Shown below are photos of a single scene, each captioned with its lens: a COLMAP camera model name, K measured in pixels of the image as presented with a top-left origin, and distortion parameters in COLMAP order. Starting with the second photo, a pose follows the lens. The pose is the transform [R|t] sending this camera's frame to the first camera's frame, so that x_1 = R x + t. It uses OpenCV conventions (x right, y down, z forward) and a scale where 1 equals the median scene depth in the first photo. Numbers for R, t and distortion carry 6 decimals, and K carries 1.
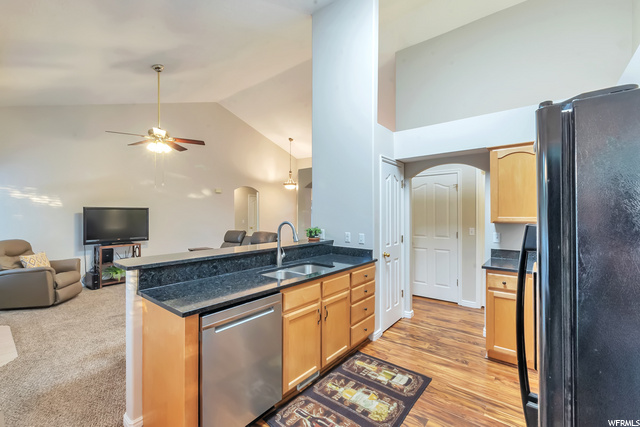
lens RADIAL K [[274.5, 0, 320.0], [0, 274.5, 213.5], [0, 0, 1]] dist [-0.004033, -0.001243]
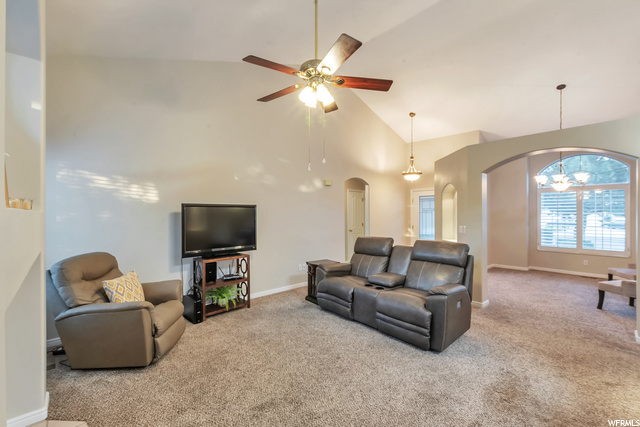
lens RADIAL K [[274.5, 0, 320.0], [0, 274.5, 213.5], [0, 0, 1]] dist [-0.004033, -0.001243]
pose [[0.988275, -0.000623, -0.152686, -0.406528], [0.000887, 0.999998, 0.001662, 0.001988], [0.152684, -0.001778, 0.988273, 0.361394]]
